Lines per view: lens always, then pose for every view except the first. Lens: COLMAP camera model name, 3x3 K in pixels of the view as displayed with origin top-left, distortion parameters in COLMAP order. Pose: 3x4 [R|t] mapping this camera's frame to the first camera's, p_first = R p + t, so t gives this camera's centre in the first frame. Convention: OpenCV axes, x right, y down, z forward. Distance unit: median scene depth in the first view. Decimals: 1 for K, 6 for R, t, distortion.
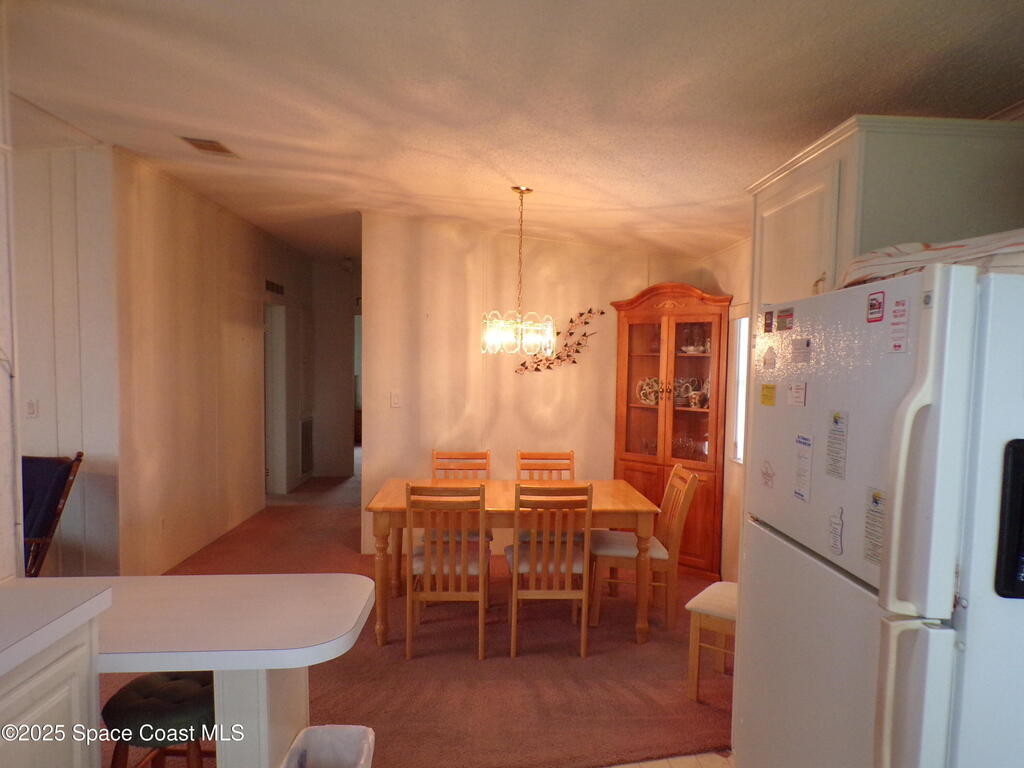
lens RADIAL K [[701.7, 0, 512.8], [0, 701.7, 389.6], [0, 0, 1]] dist [0.009019, 0.001477]
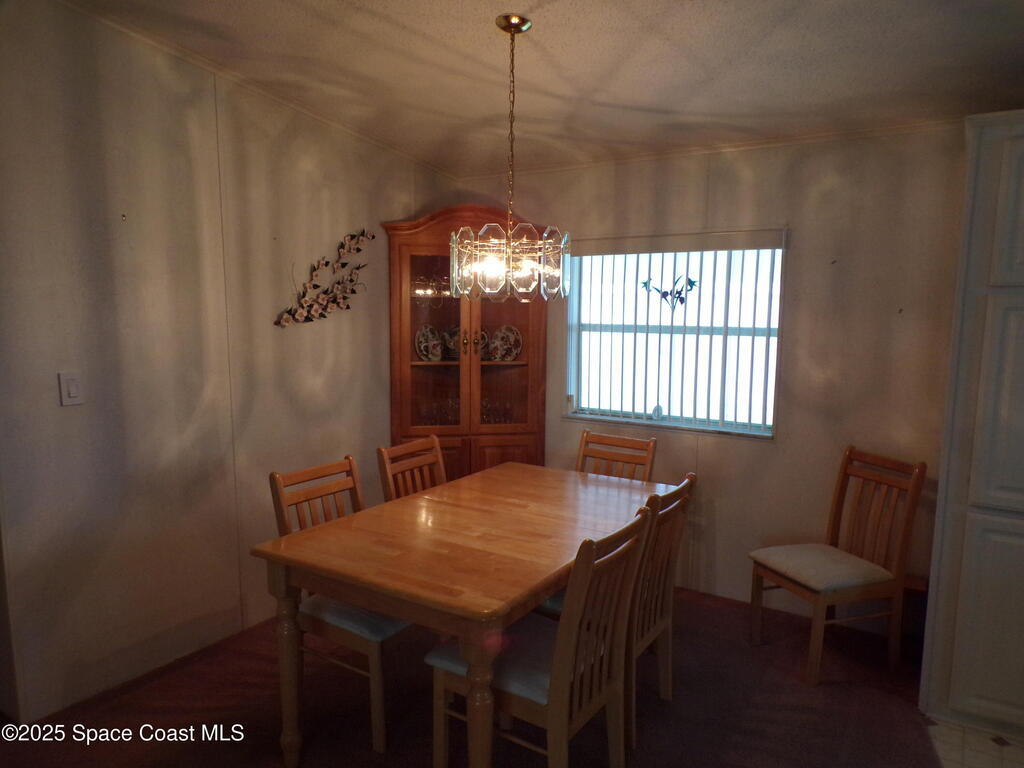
lens RADIAL K [[701.7, 0, 511.0], [0, 701.7, 382.5], [0, 0, 1]] dist [0.009019, 0.001477]
pose [[0.556031, -0.096883, 0.825496, -0.395550], [0.035805, 0.995053, 0.092665, -0.023643], [-0.830390, -0.021968, 0.556750, 0.486093]]
